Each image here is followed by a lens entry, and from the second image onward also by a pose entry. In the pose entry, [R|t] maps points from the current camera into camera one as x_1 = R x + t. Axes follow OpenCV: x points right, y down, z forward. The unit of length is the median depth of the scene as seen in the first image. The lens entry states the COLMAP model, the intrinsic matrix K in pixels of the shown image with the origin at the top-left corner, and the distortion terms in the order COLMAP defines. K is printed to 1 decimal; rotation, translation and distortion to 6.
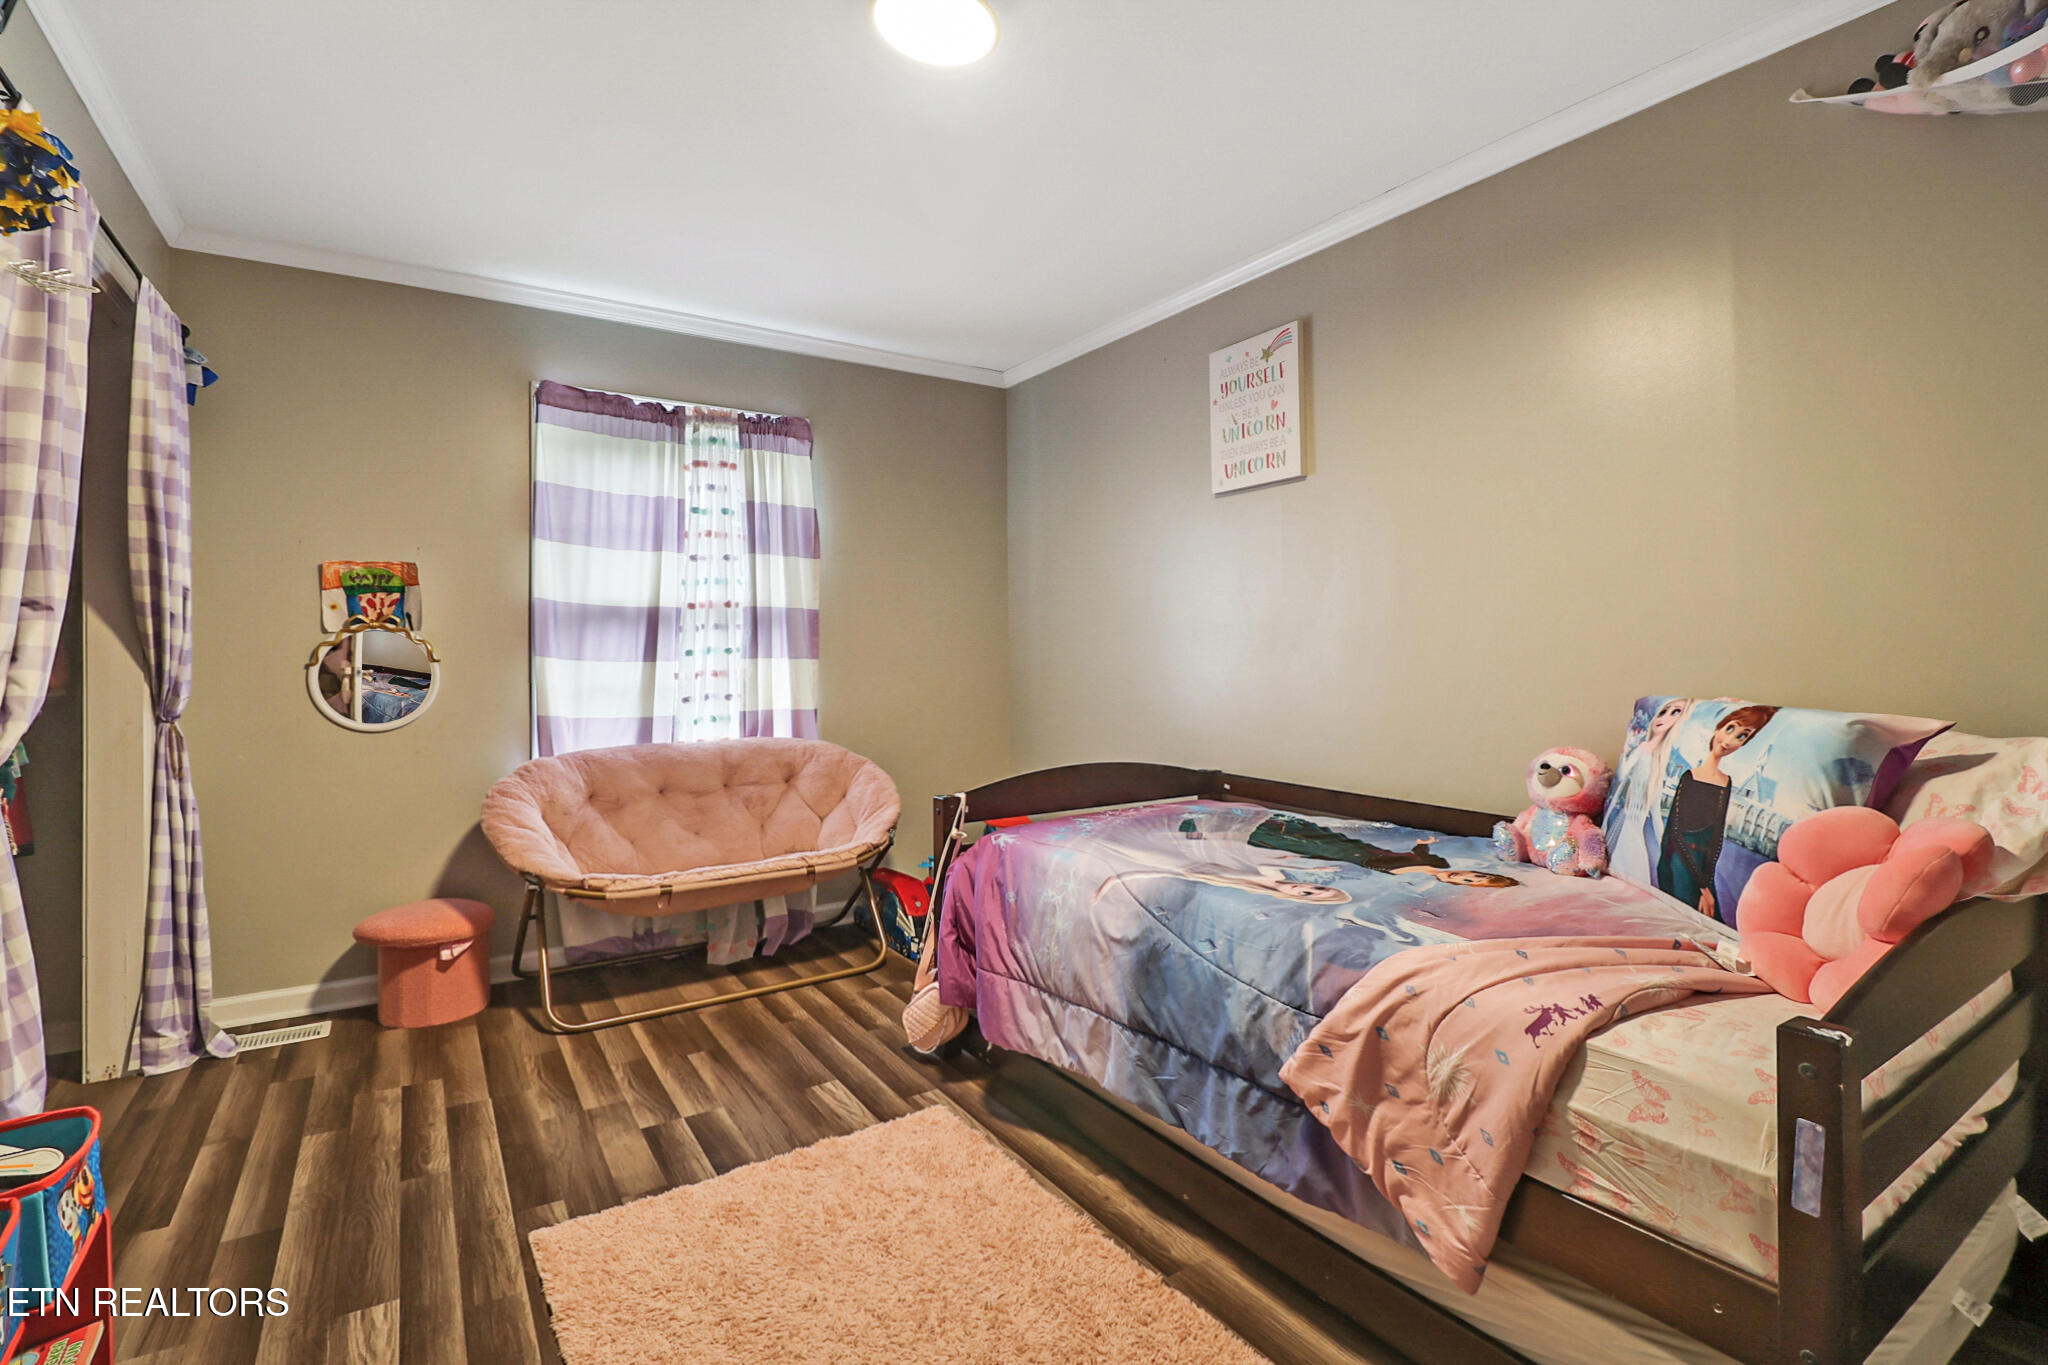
lens RADIAL K [[945.4, 0, 1006.2], [0, 945.4, 649.3], [0, 0, 1]] dist [-0.005954, -0.000681]
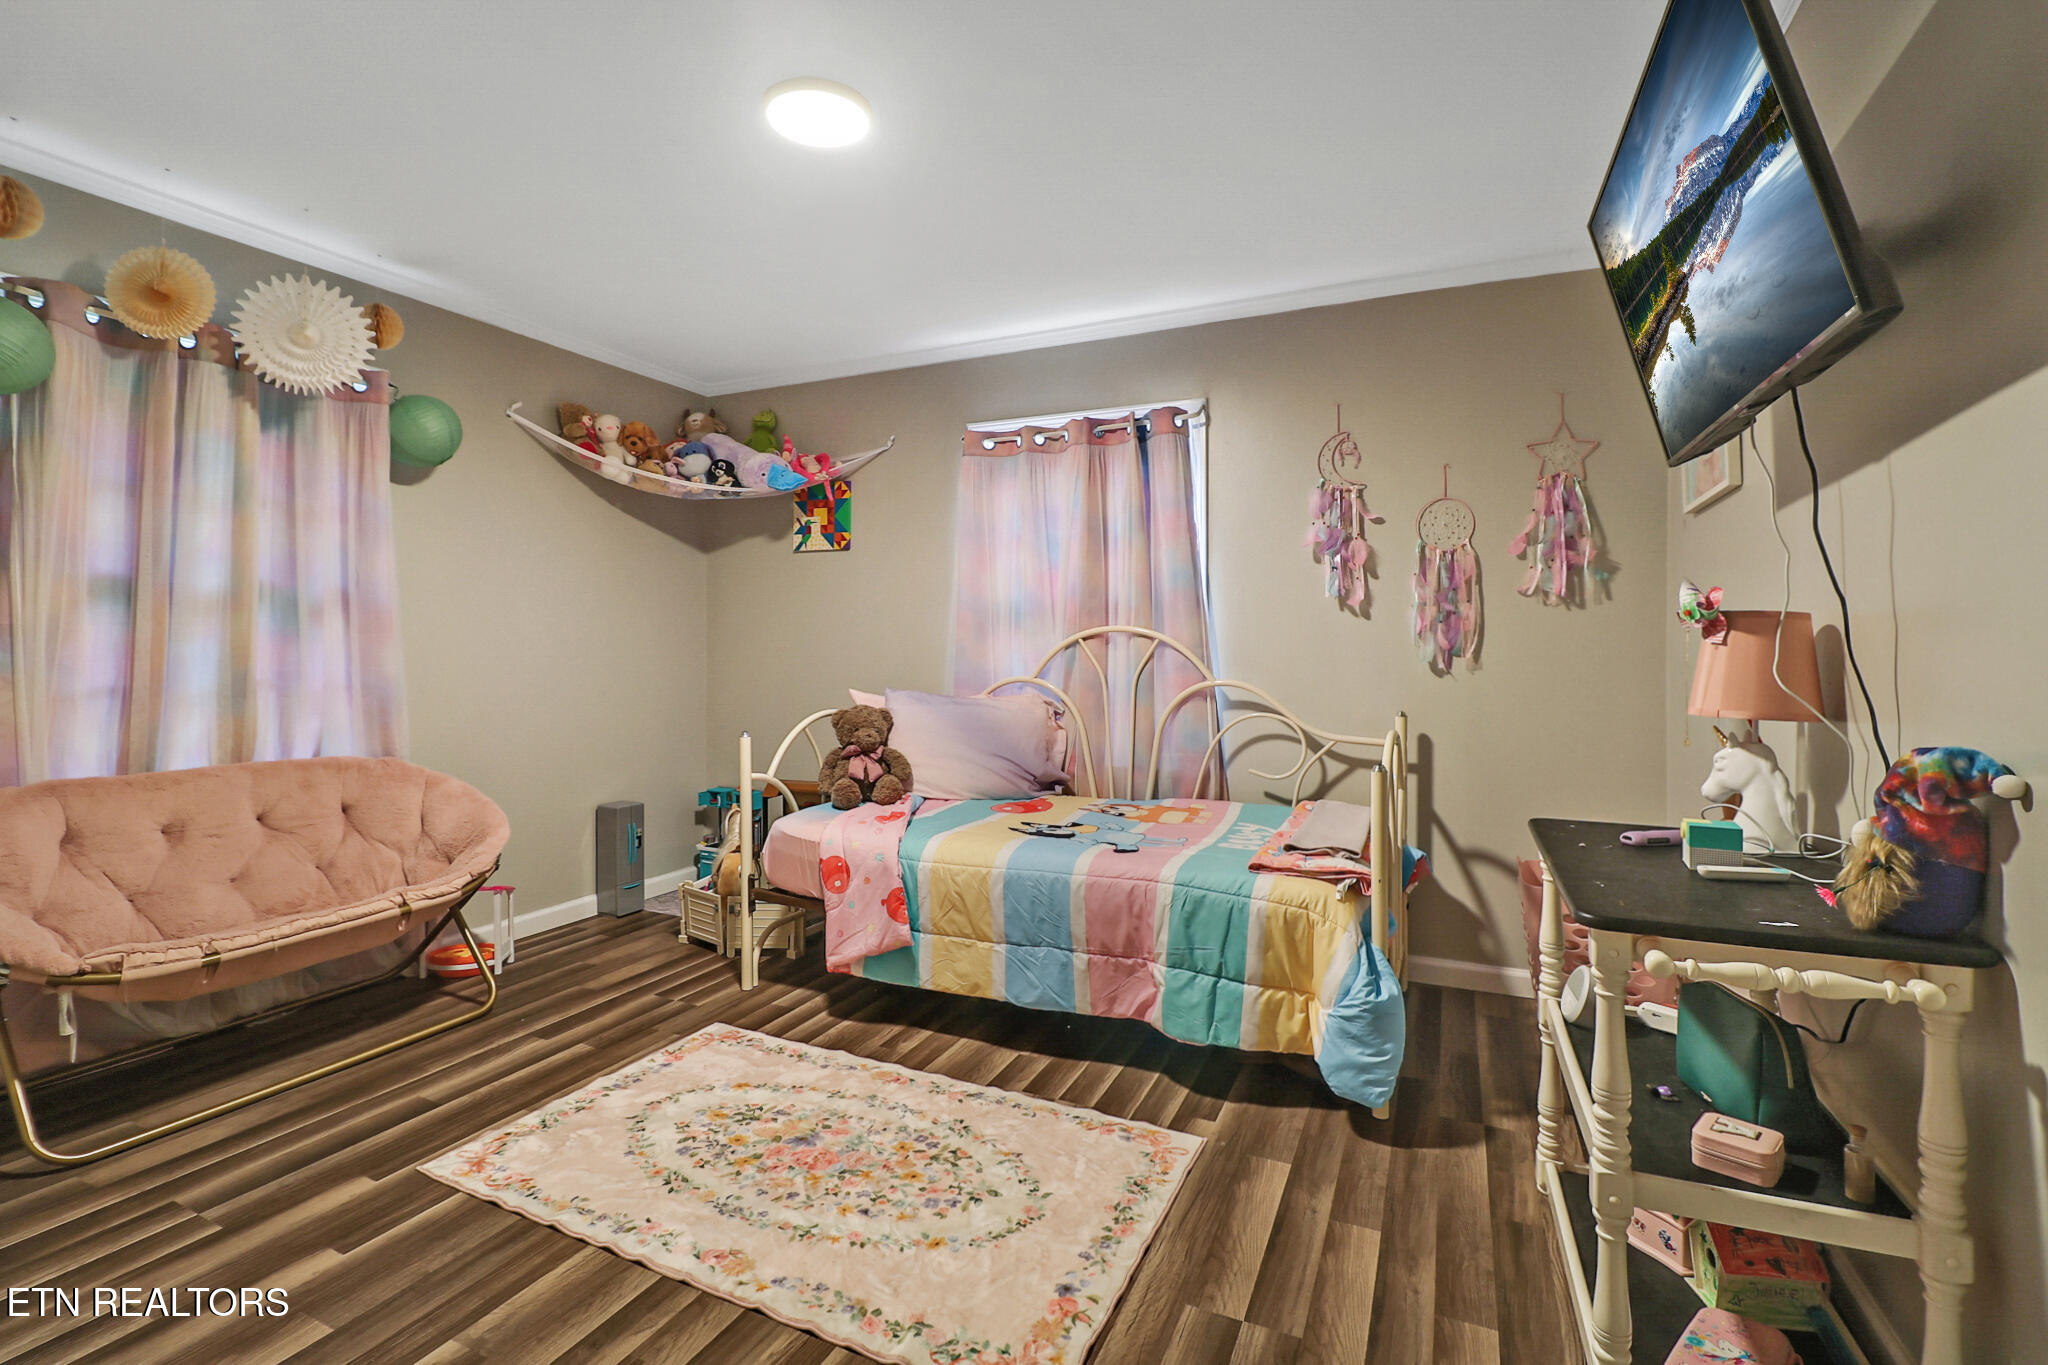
lens RADIAL K [[945.4, 0, 1006.2], [0, 945.4, 649.3], [0, 0, 1]] dist [-0.005954, -0.000681]
pose [[0.850456, 0.007482, 0.525993, -0.218739], [-0.003379, 0.999956, -0.008761, 0.000999], [-0.526035, 0.005673, 0.850444, -0.017973]]
